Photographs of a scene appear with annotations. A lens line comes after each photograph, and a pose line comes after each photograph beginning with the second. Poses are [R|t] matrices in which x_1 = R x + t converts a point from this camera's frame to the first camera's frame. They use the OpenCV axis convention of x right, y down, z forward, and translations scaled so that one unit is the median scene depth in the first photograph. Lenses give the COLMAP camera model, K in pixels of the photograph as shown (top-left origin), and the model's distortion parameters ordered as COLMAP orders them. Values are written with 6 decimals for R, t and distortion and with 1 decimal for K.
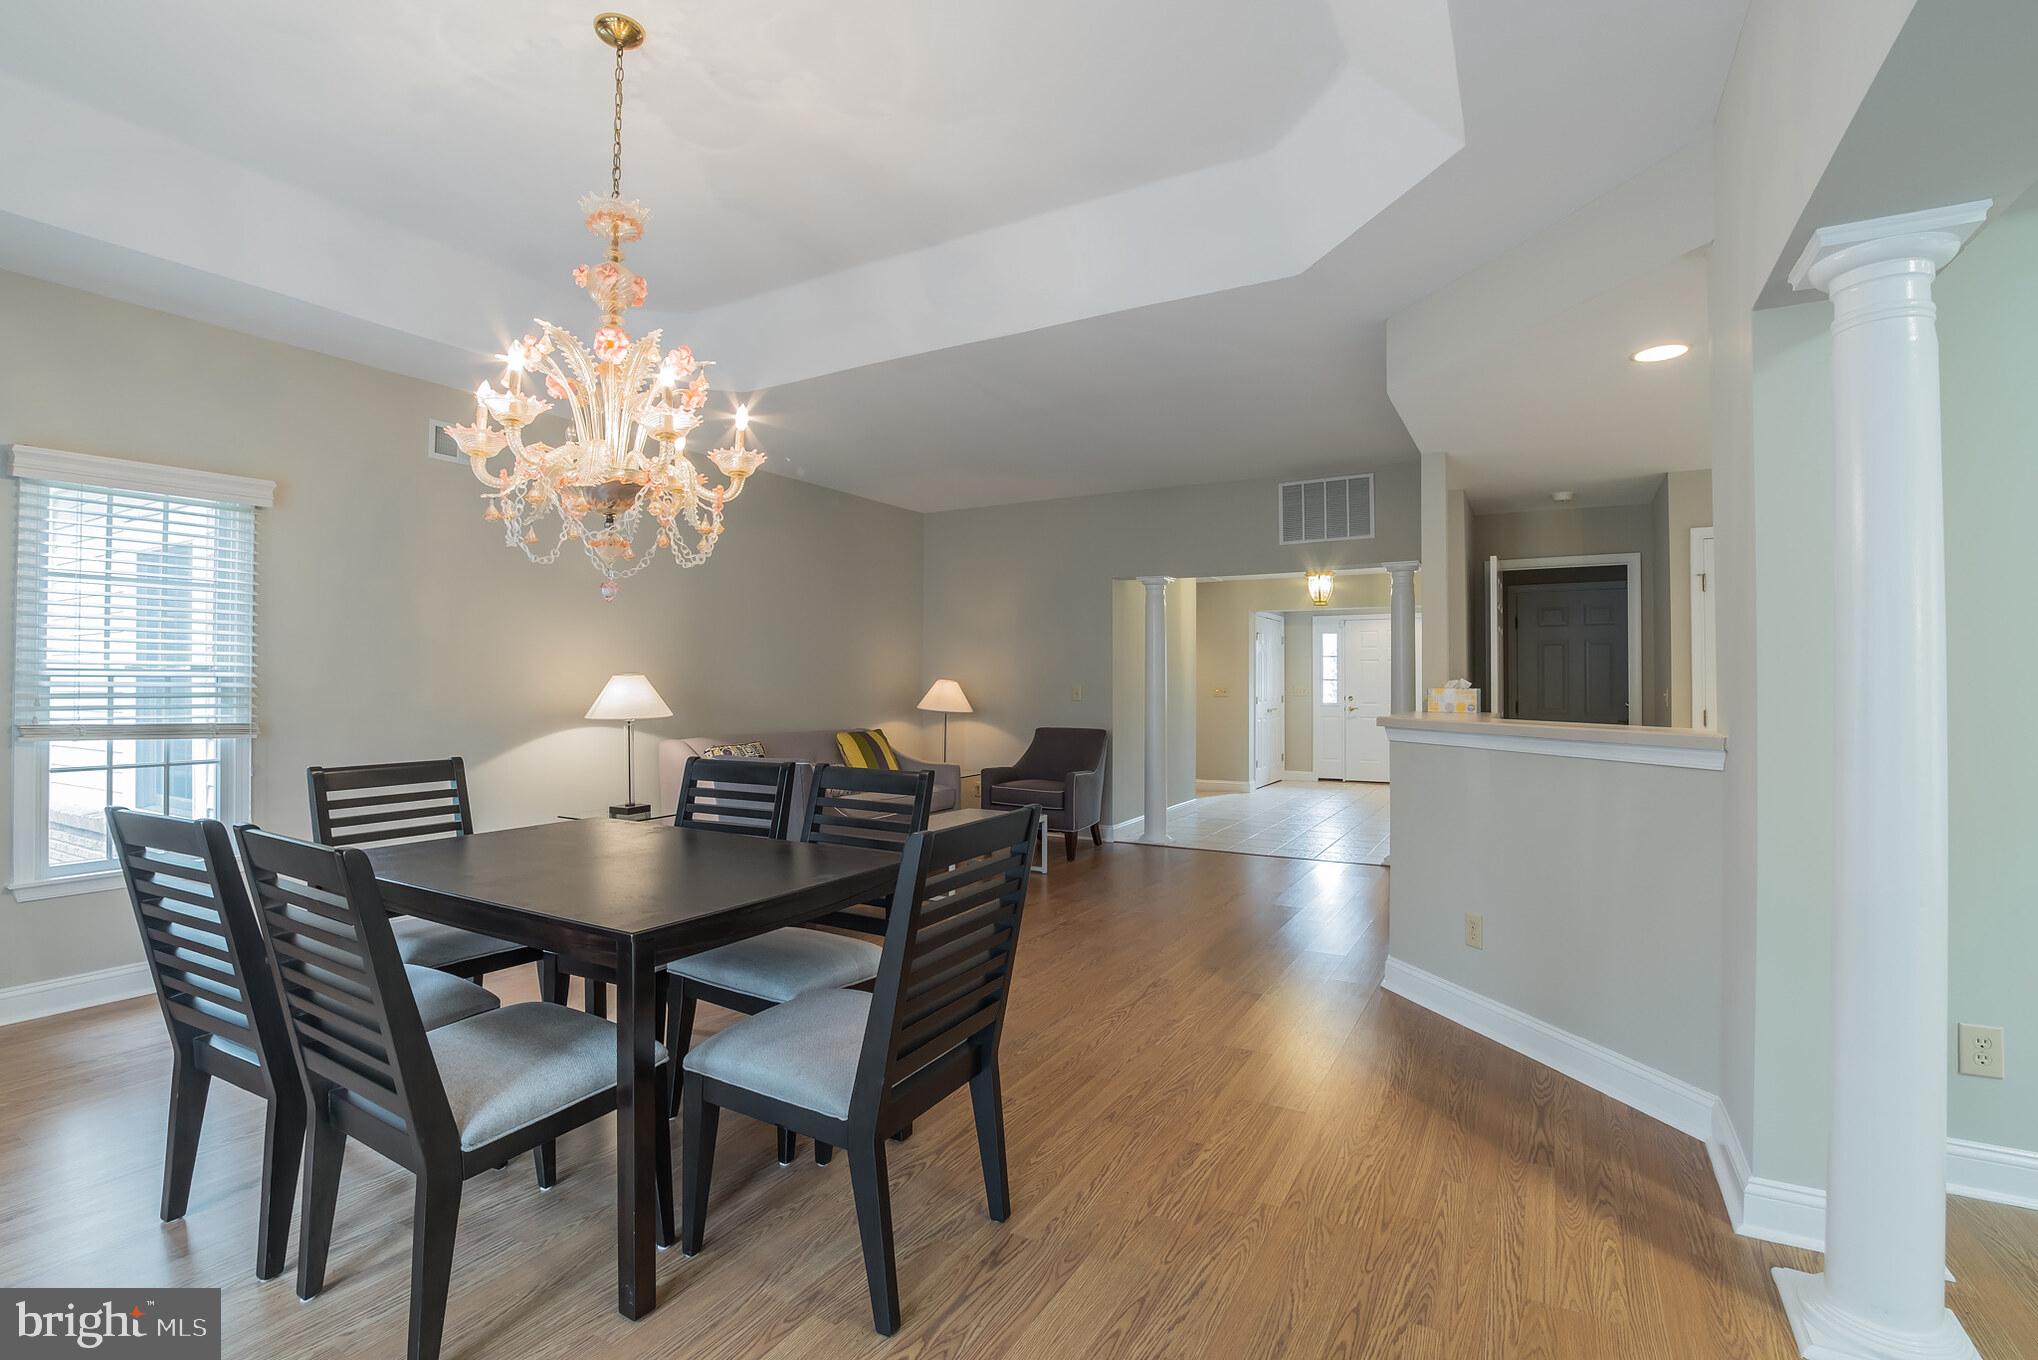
lens RADIAL K [[925.4, 0, 998.4], [0, 925.4, 676.8], [0, 0, 1]] dist [-0.056795, 0.016960]
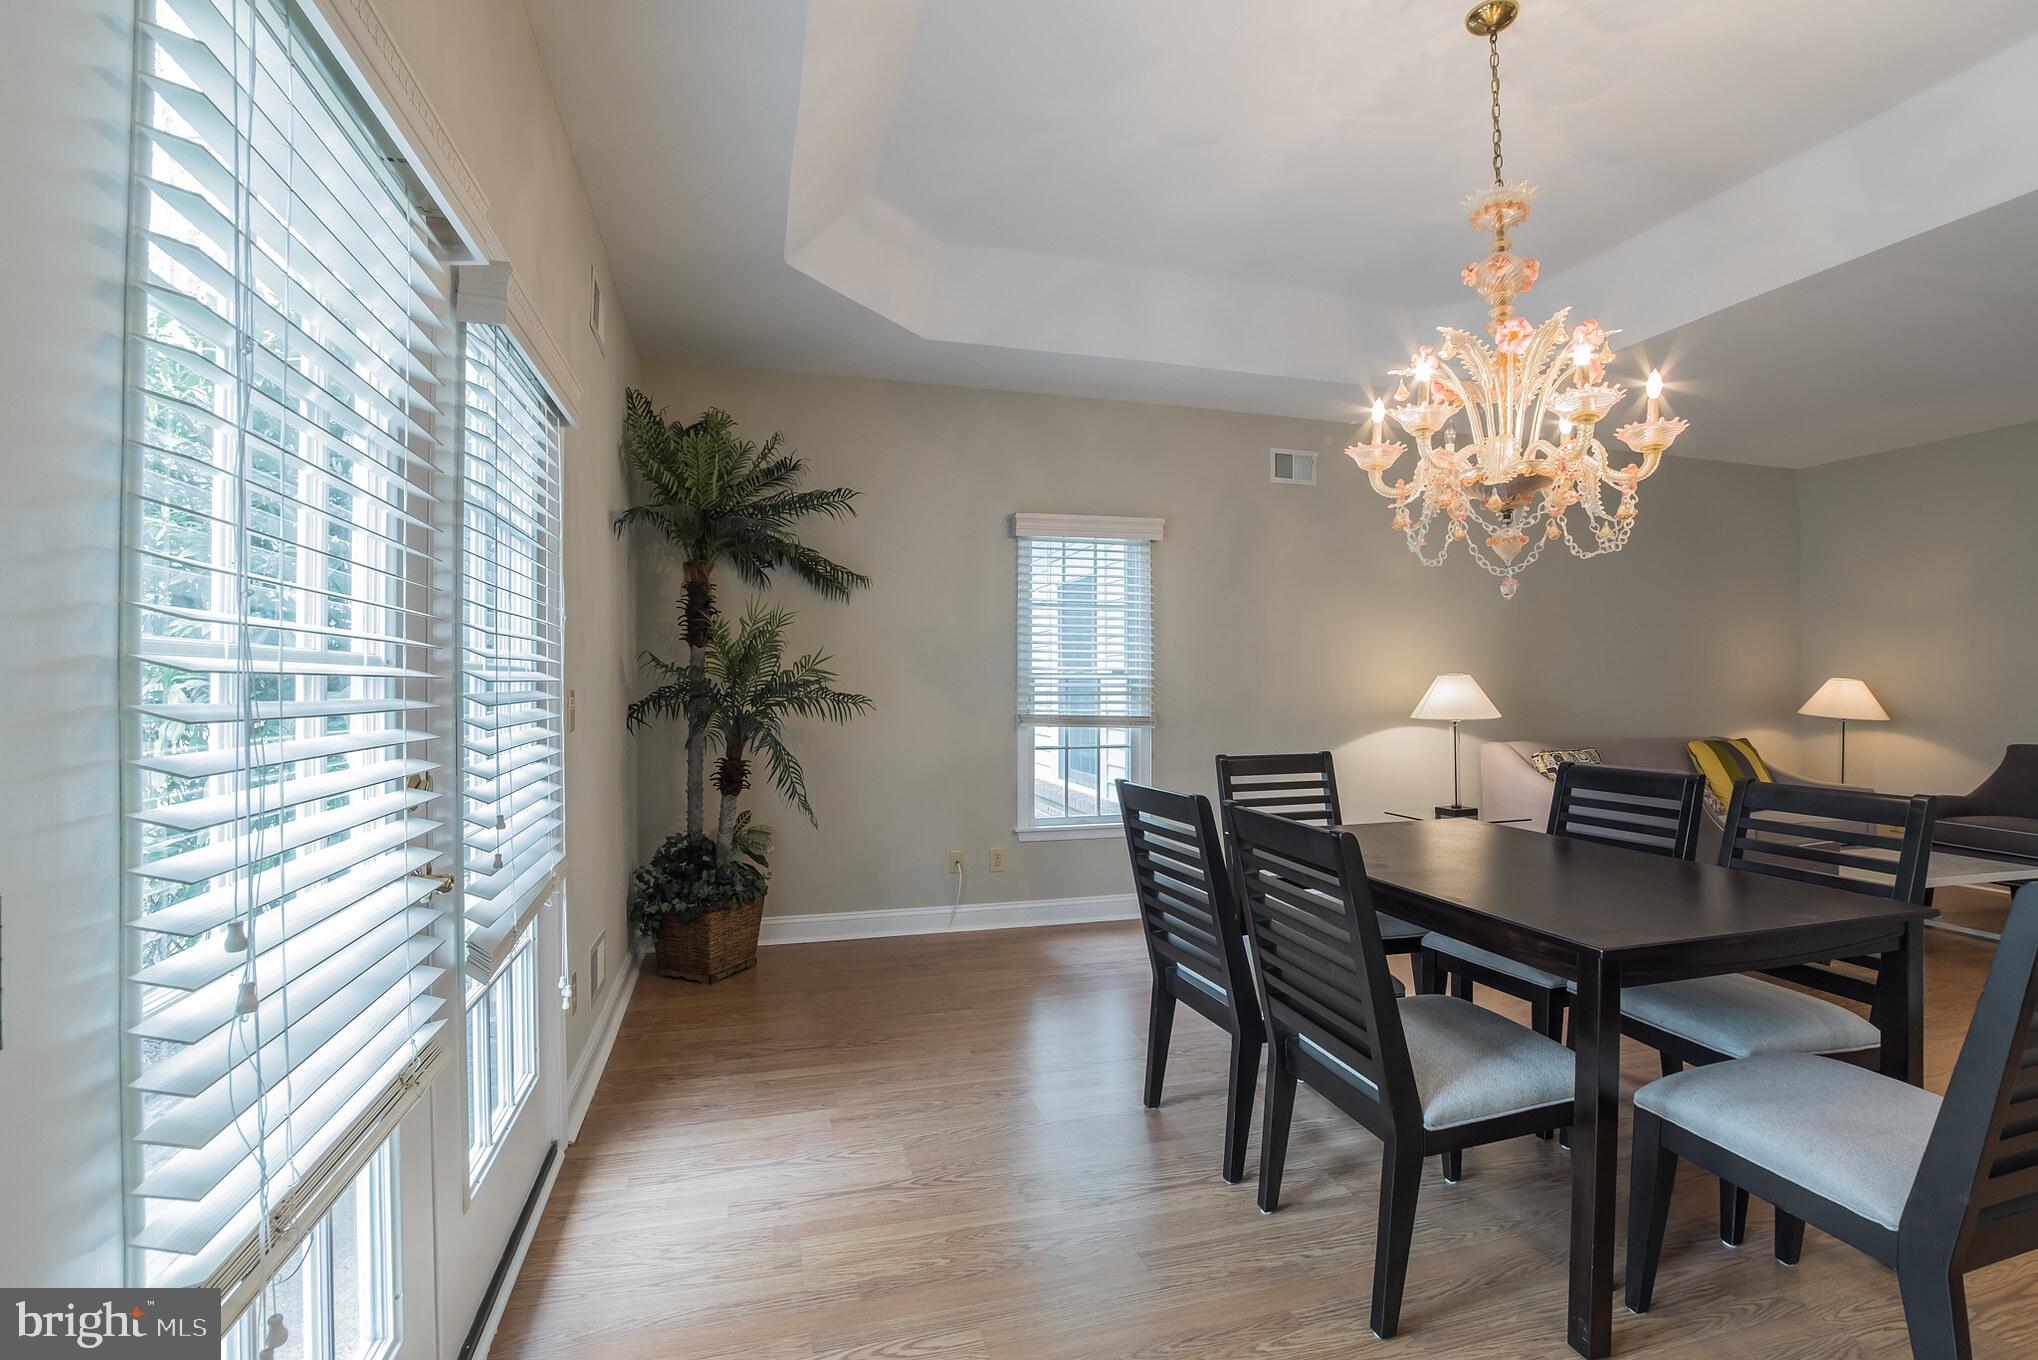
lens RADIAL K [[902.5, 0, 972.1], [0, 902.5, 674.9], [0, 0, 1]] dist [-0.051149, 0.010316]
pose [[0.717604, -0.008127, -0.696403, -0.169311], [0.006425, 0.999967, -0.005048, -0.000674], [0.696421, -0.000852, 0.717633, -0.072015]]
